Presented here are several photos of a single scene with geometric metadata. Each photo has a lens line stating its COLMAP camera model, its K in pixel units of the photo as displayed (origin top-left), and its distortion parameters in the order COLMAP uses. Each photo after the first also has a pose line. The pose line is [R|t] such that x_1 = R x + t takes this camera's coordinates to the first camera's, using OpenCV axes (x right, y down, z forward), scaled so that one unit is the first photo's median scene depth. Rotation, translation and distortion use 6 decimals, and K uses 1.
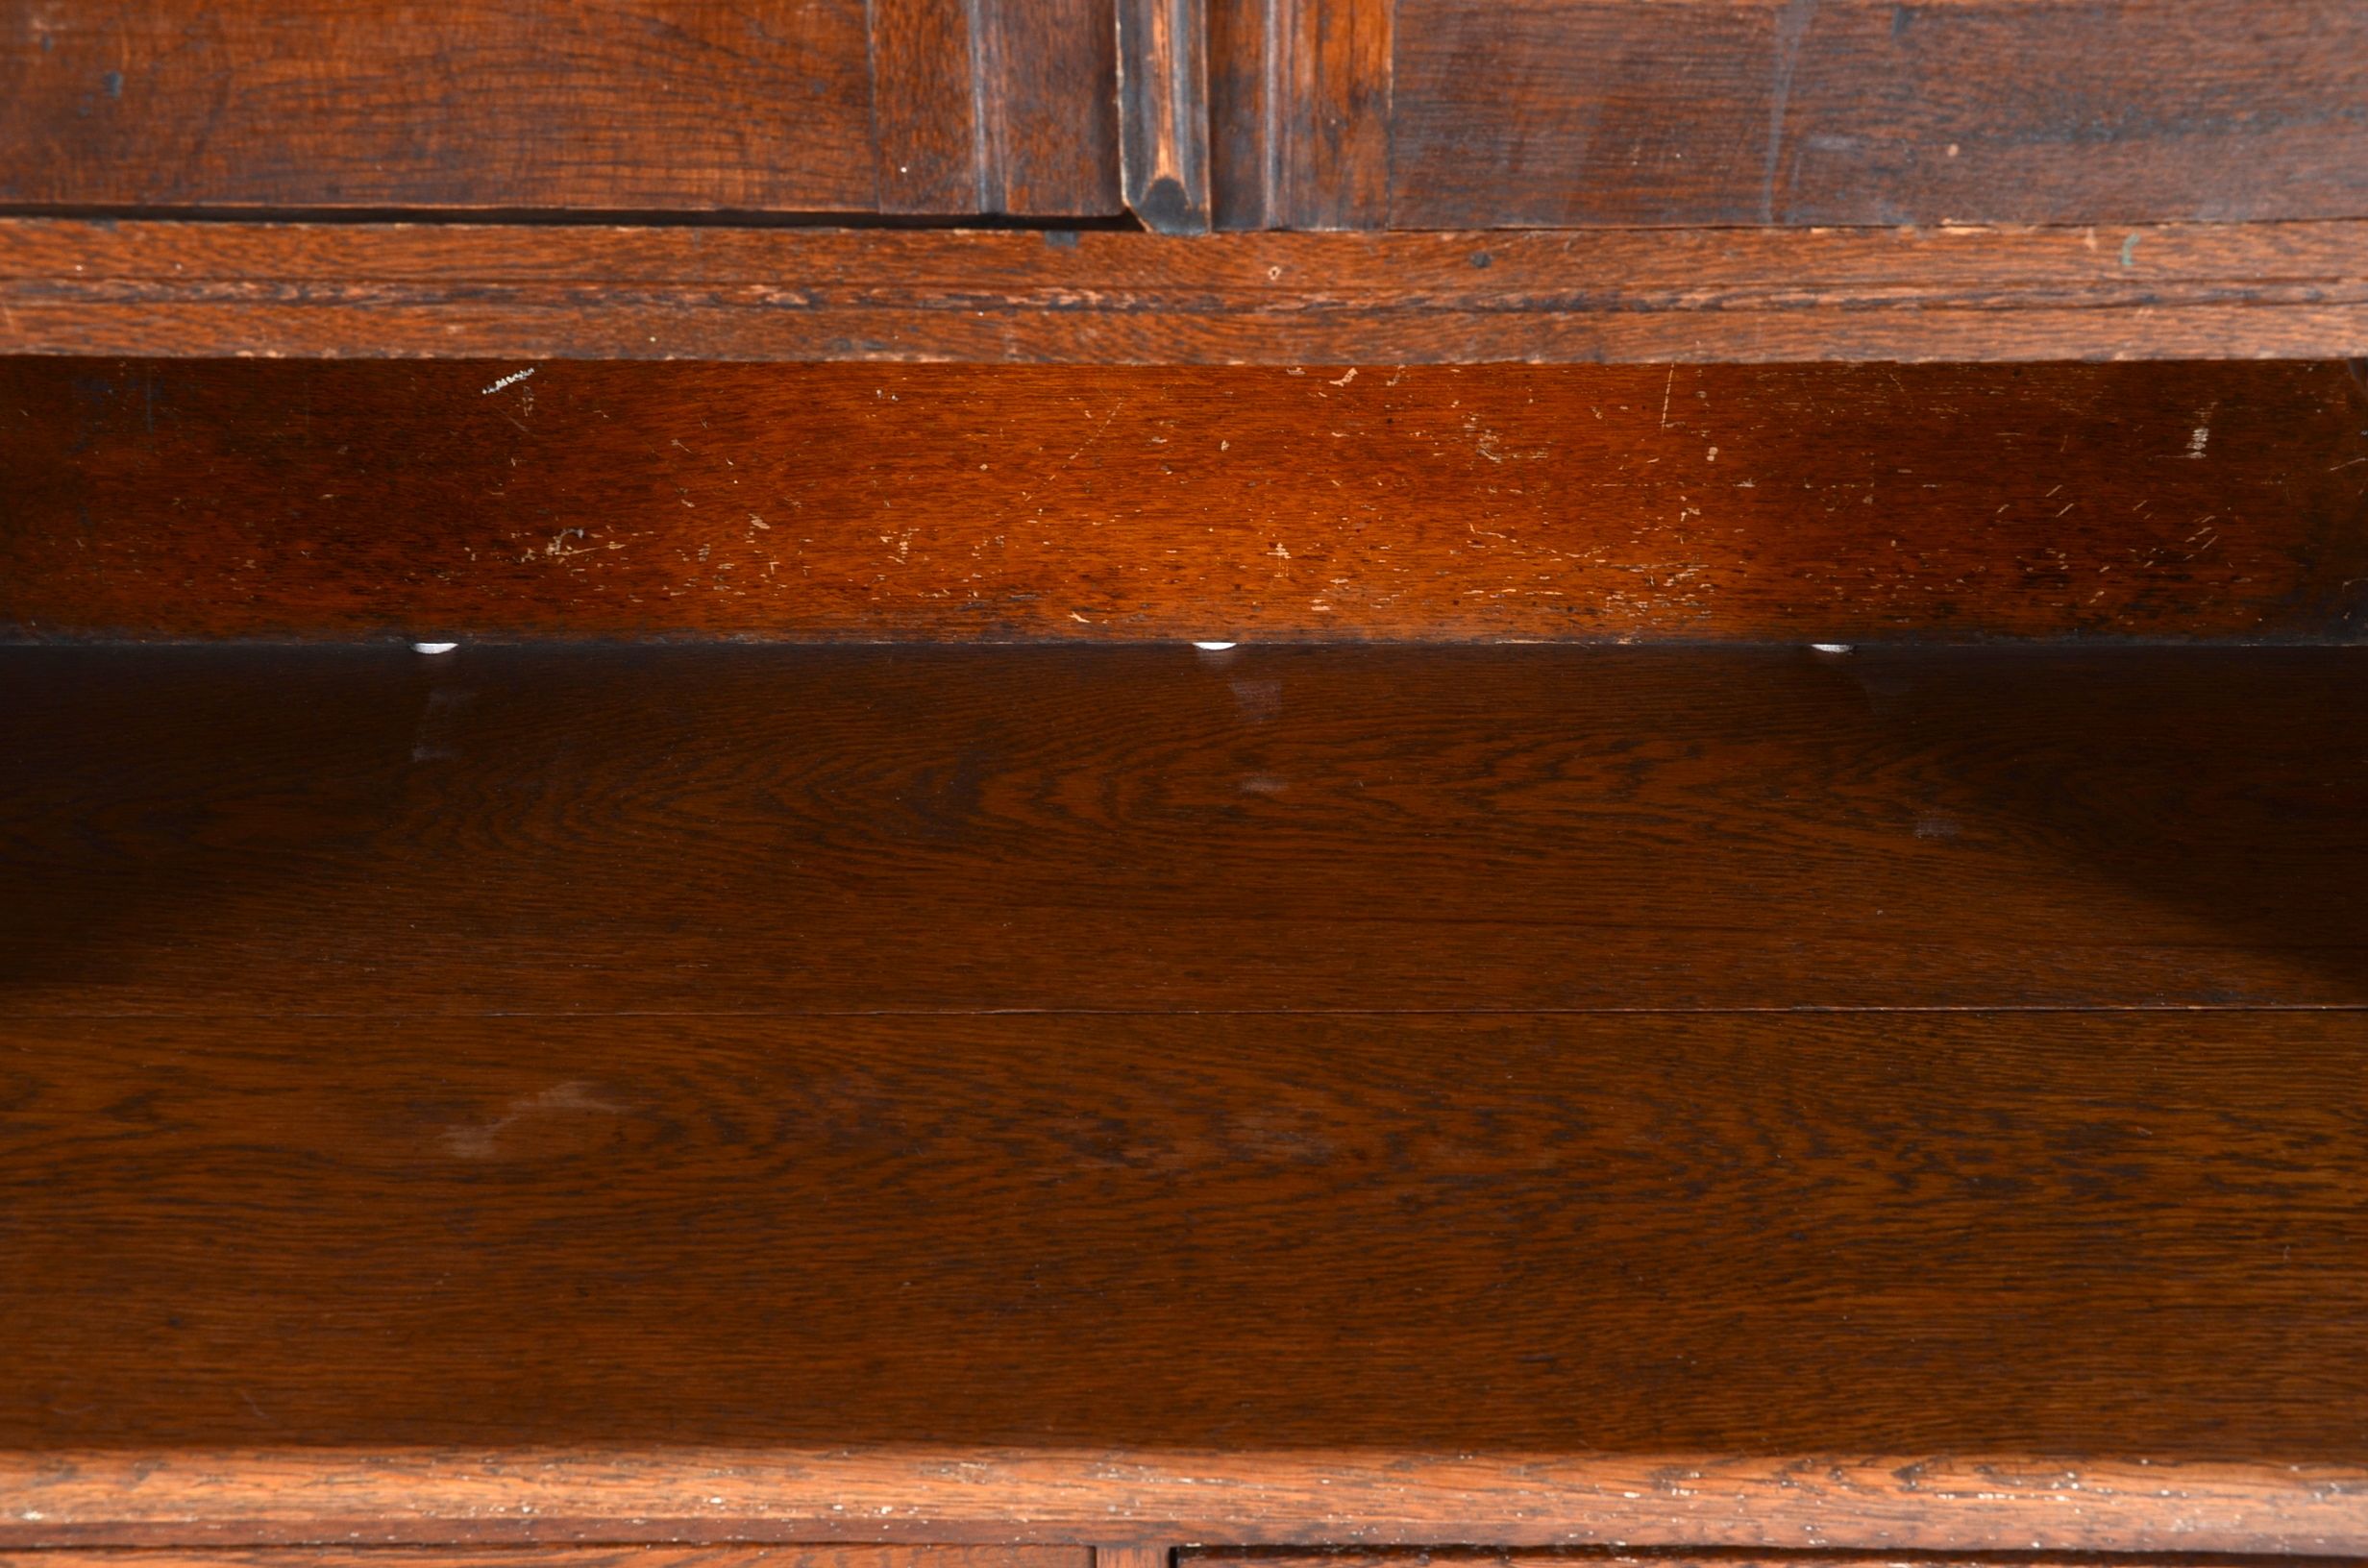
lens RADIAL K [[2844.9, 0, 1184.0], [0, 2844.9, 784.0], [0, 0, 1]] dist [0.002505, 0.288892]
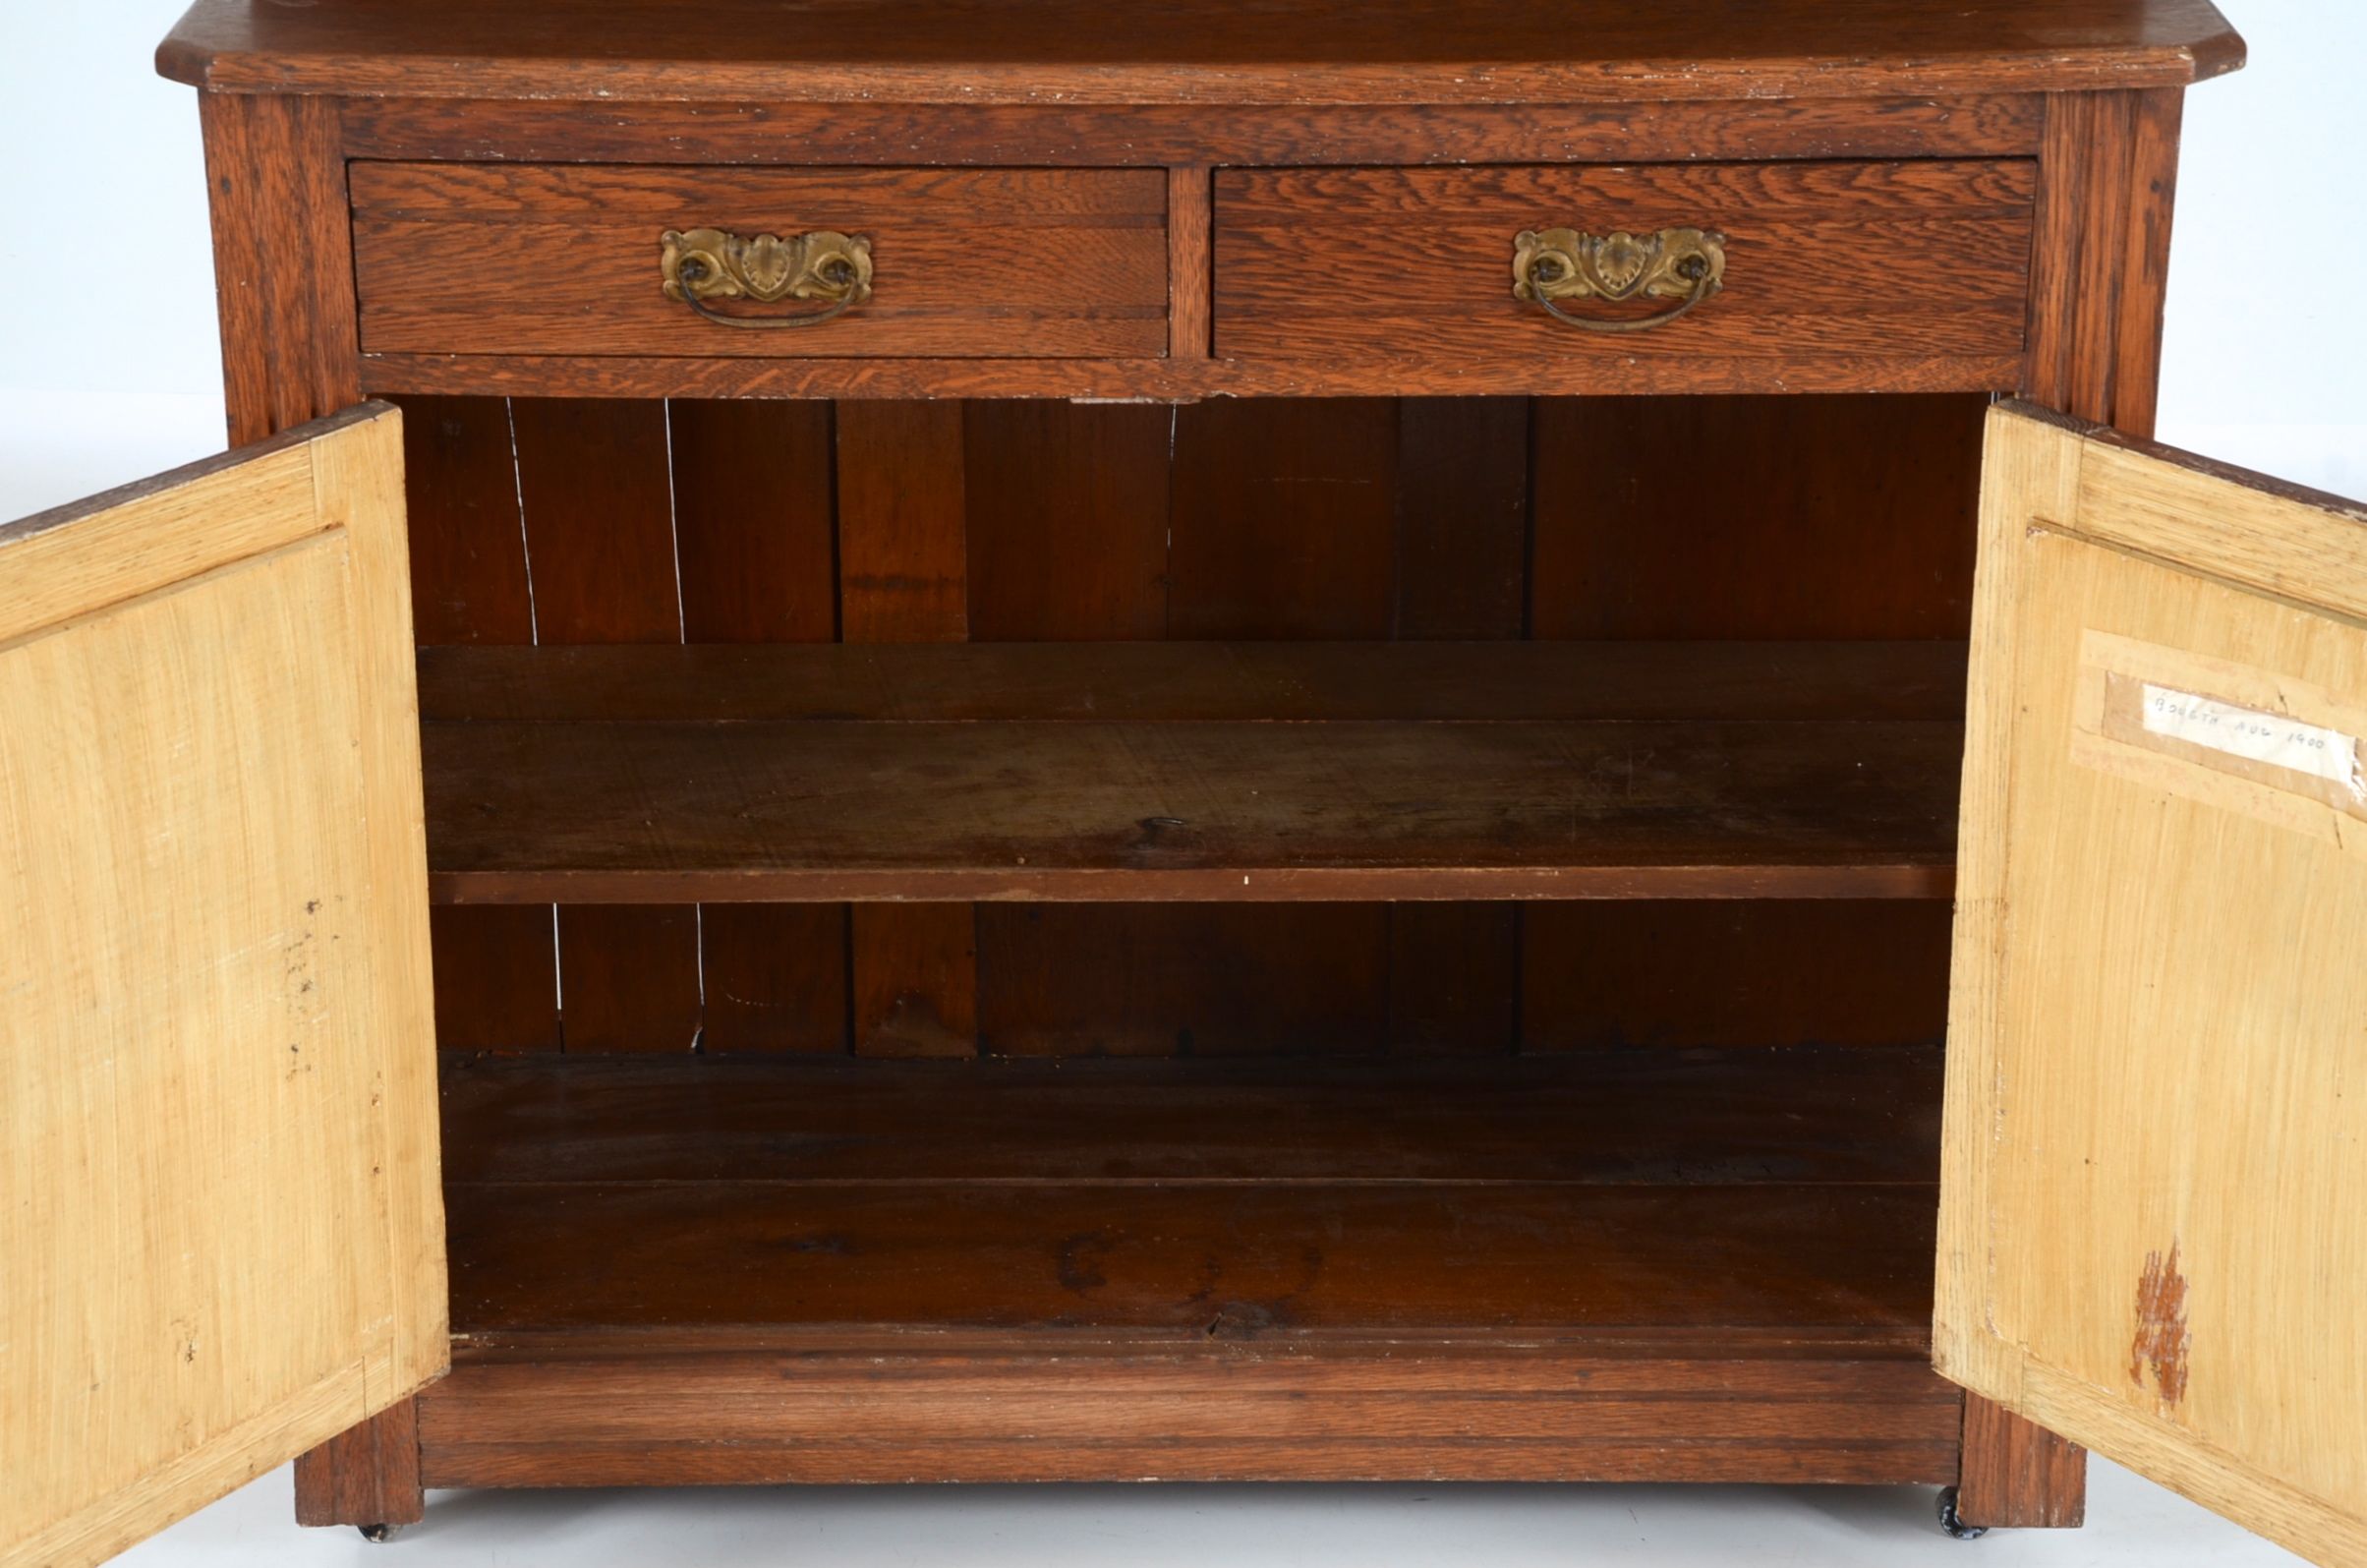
lens RADIAL K [[5186.9, 0, 1183.5], [0, 5186.9, 784.0], [0, 0, 1]] dist [0.345240, 0.468230]
pose [[0.999984, -0.001824, 0.005353, -0.030637], [0.002930, 0.976688, -0.214643, 1.026344], [-0.004836, 0.214656, 0.976678, -1.604308]]
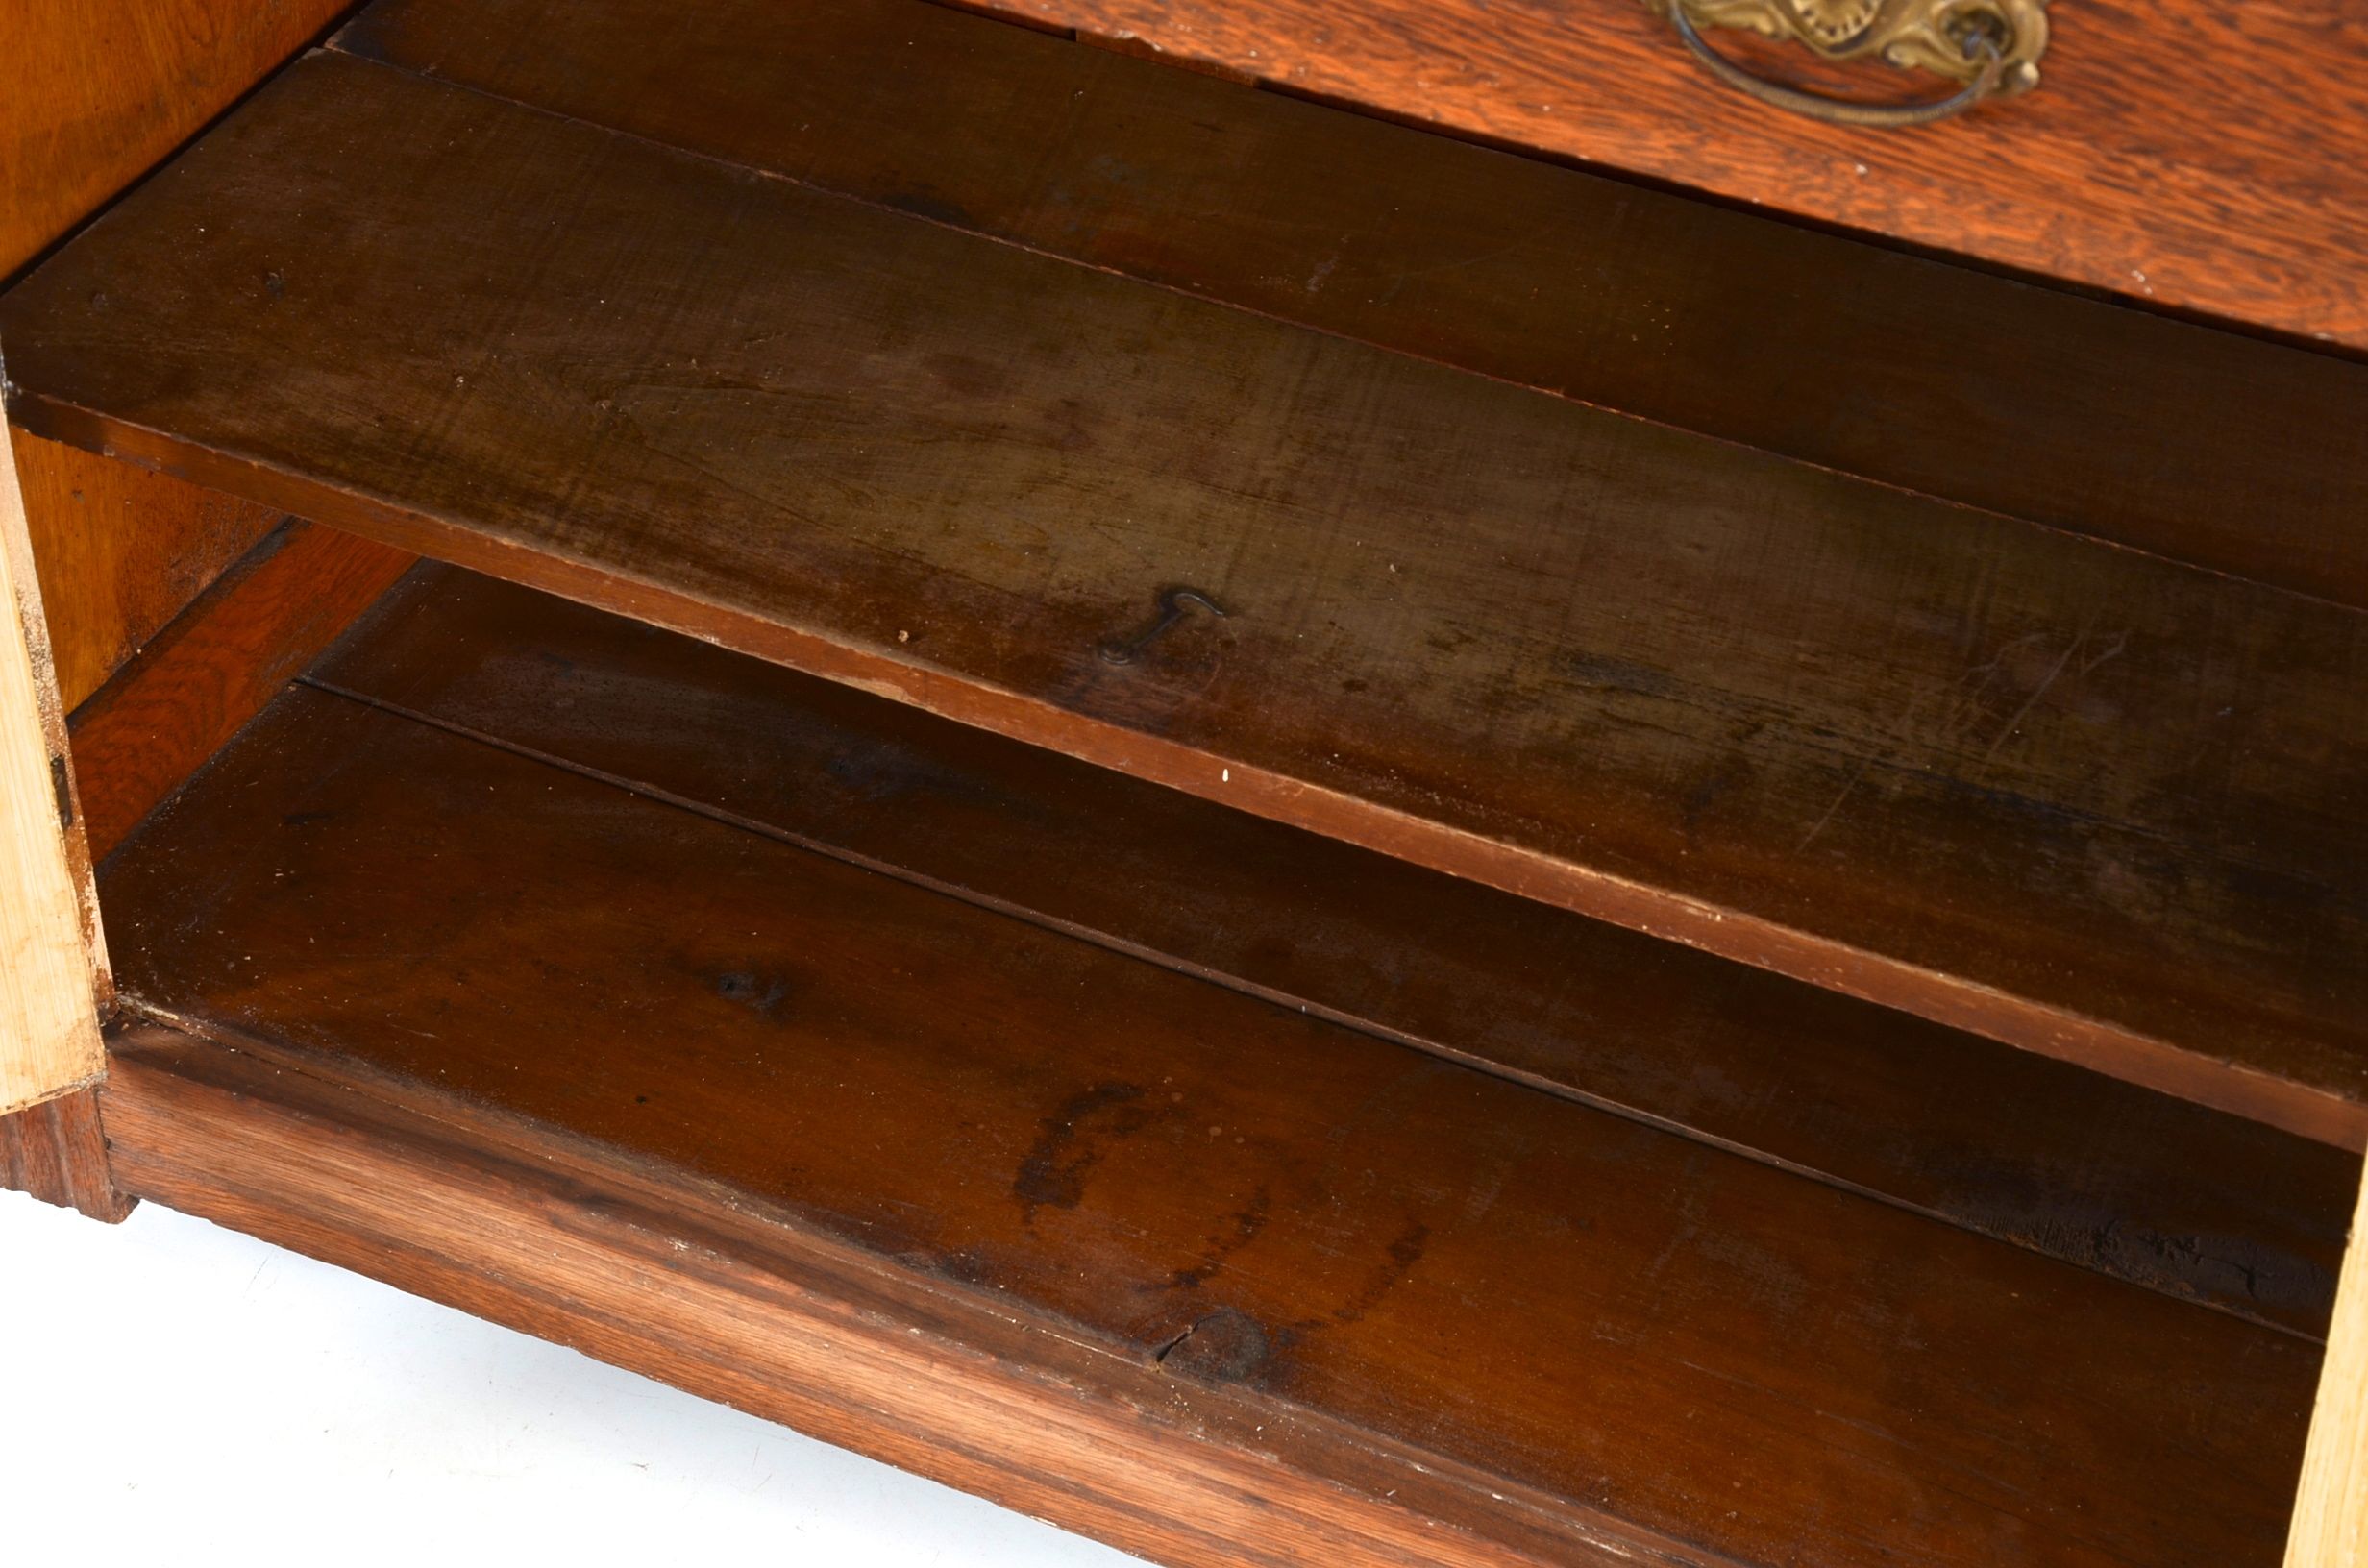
lens RADIAL K [[4877.1, 0, 1184.0], [0, 4877.1, 784.0], [0, 0, 1]] dist [0.300503, 0.031682]
pose [[0.902769, 0.278896, -0.327452, 0.489238], [-0.243593, 0.958950, 0.145181, 0.294479], [0.354500, -0.051300, 0.933648, -0.379650]]
